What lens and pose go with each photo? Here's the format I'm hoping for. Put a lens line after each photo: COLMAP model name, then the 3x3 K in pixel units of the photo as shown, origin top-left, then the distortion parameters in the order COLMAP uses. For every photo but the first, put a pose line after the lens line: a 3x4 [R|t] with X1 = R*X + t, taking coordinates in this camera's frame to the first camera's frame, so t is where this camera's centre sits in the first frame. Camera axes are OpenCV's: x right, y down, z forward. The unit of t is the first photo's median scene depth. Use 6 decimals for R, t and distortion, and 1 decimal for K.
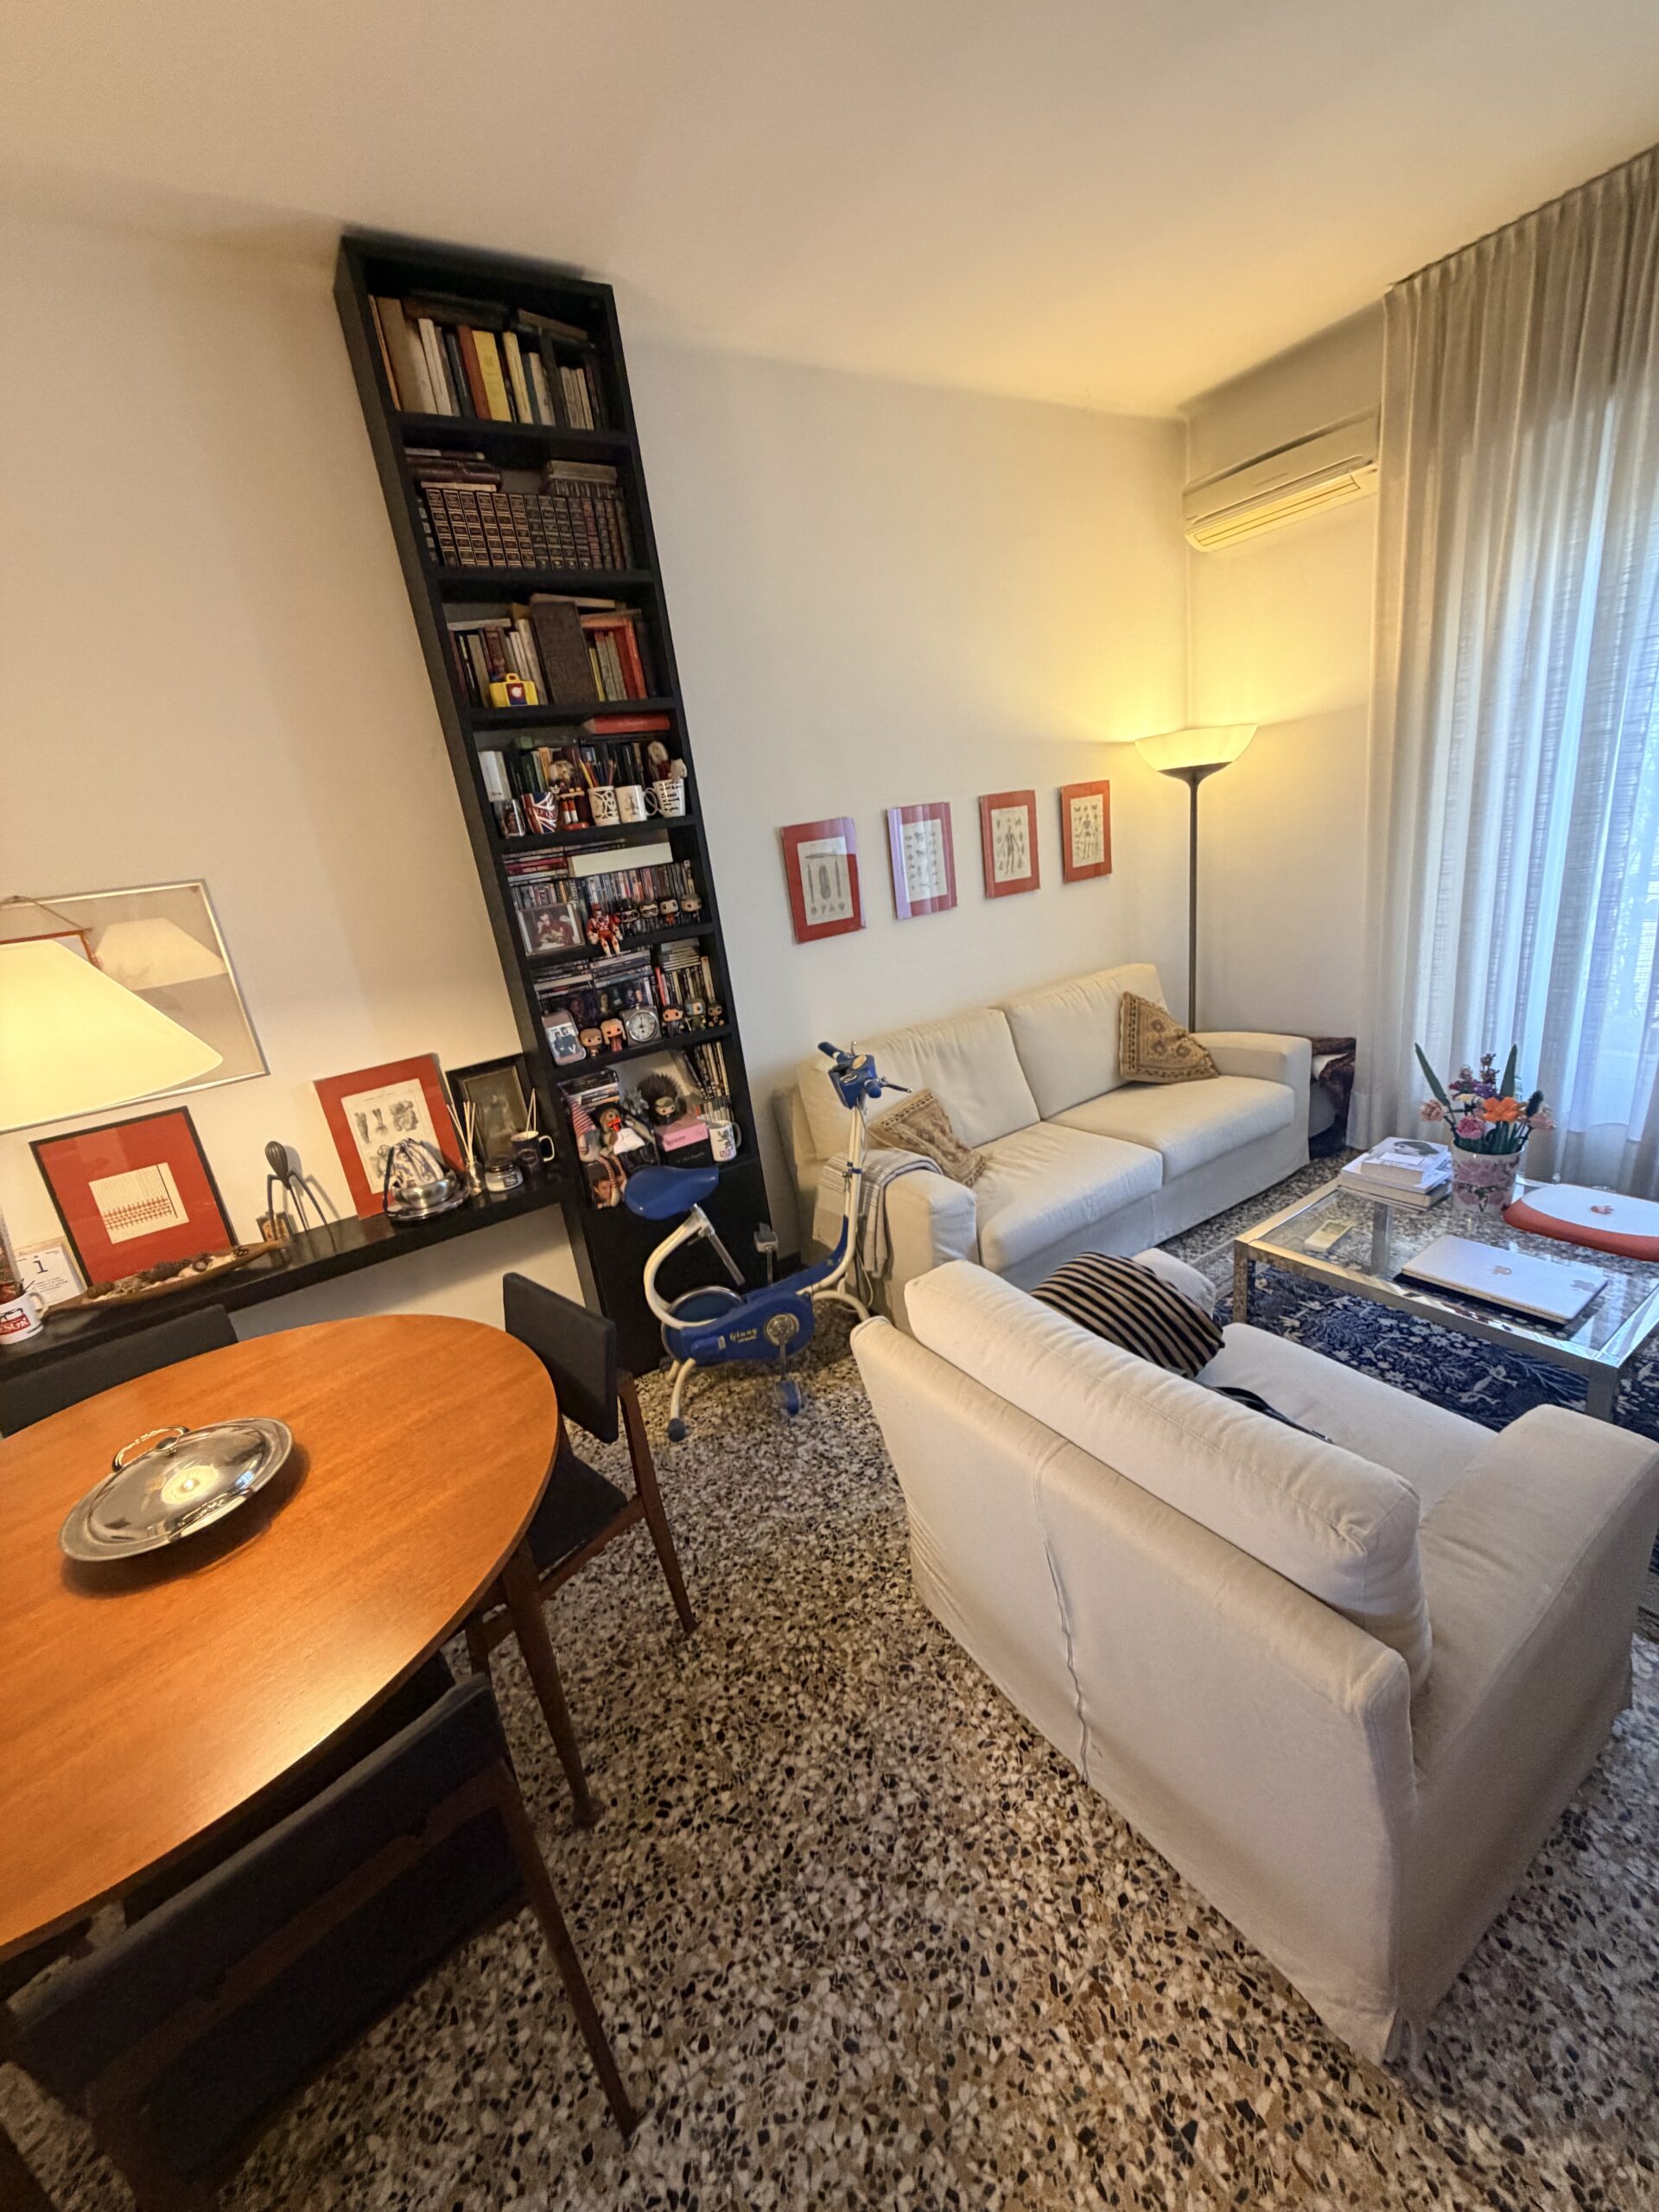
lens RADIAL K [[877.6, 0, 830.1], [0, 877.6, 1103.1], [0, 0, 1]] dist [0.000327, 0.000254]
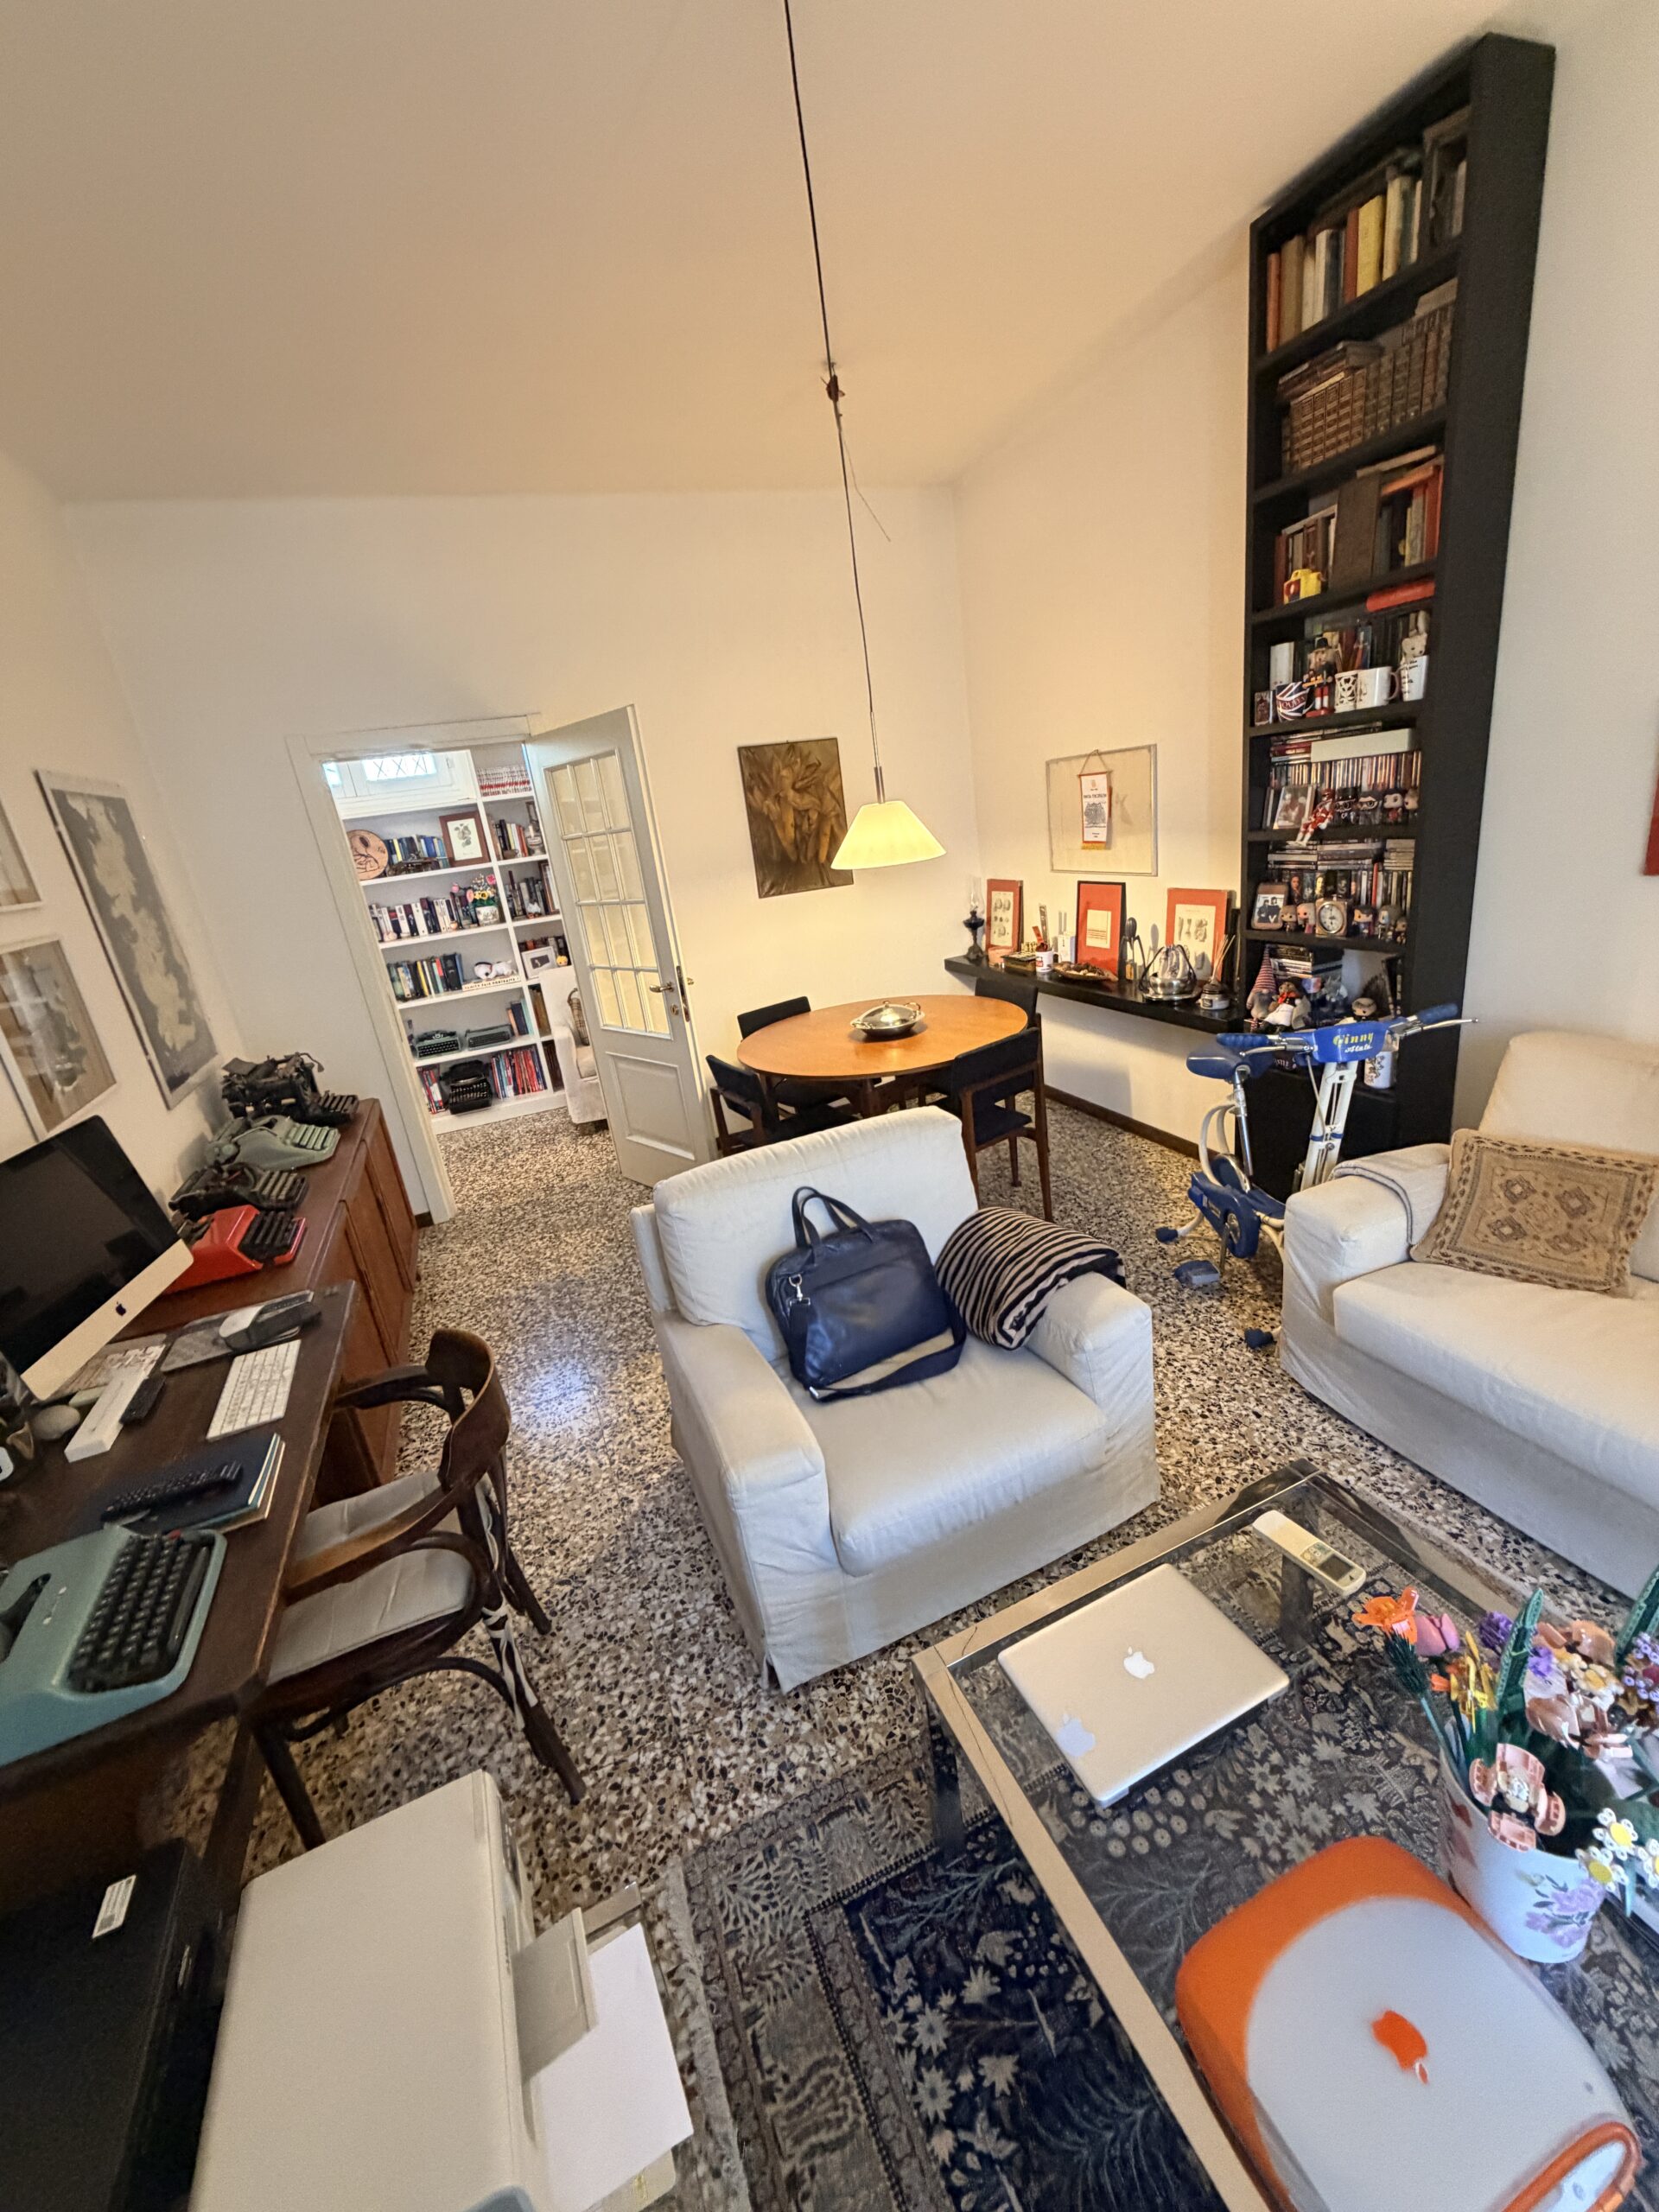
lens RADIAL K [[877.6, 0, 830.1], [0, 877.6, 1103.1], [0, 0, 1]] dist [0.000327, 0.000254]
pose [[-0.174462, 0.462345, -0.869368, 0.931214], [-0.151224, 0.859853, 0.487632, -0.333846], [0.972982, 0.216543, -0.080094, 0.609091]]
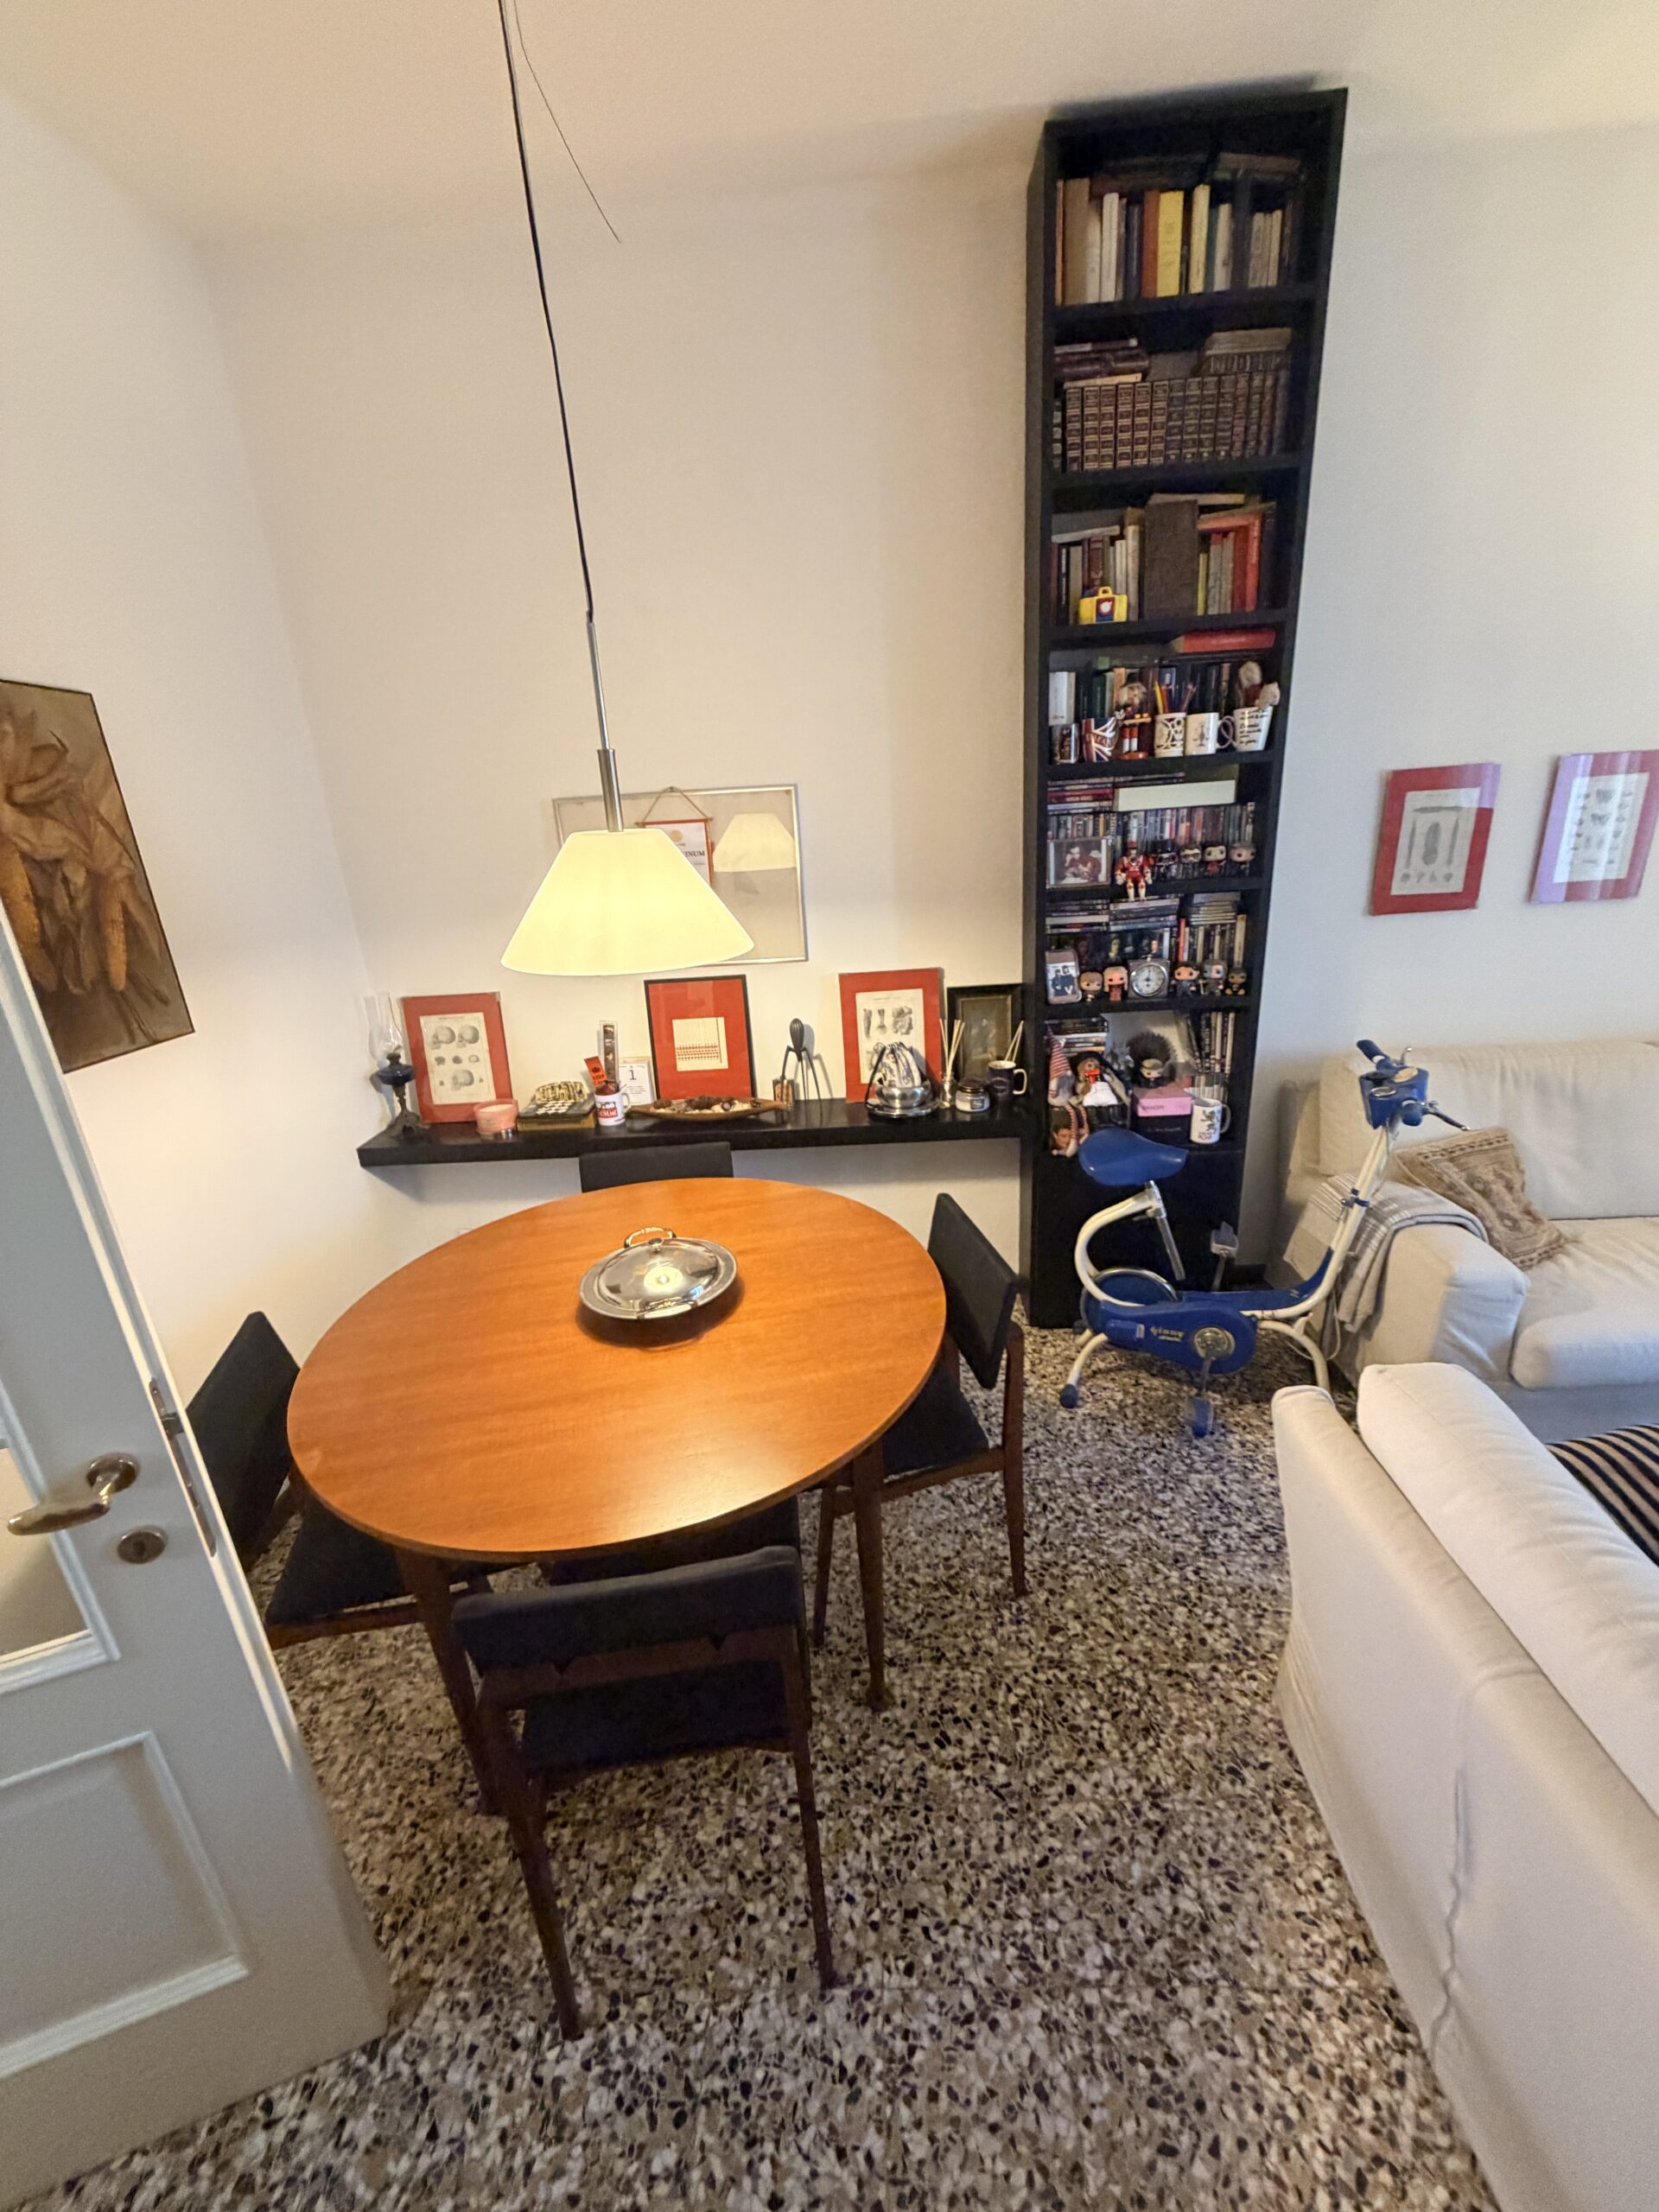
lens RADIAL K [[873.9, 0, 828.3], [0, 873.9, 1103.5], [0, 0, 1]] dist [-0.001032, 0.000045]
pose [[0.816239, 0.261799, -0.514991, 0.020770], [-0.220016, 0.965119, 0.141908, -0.019431], [0.534179, -0.002525, 0.845368, 0.041927]]
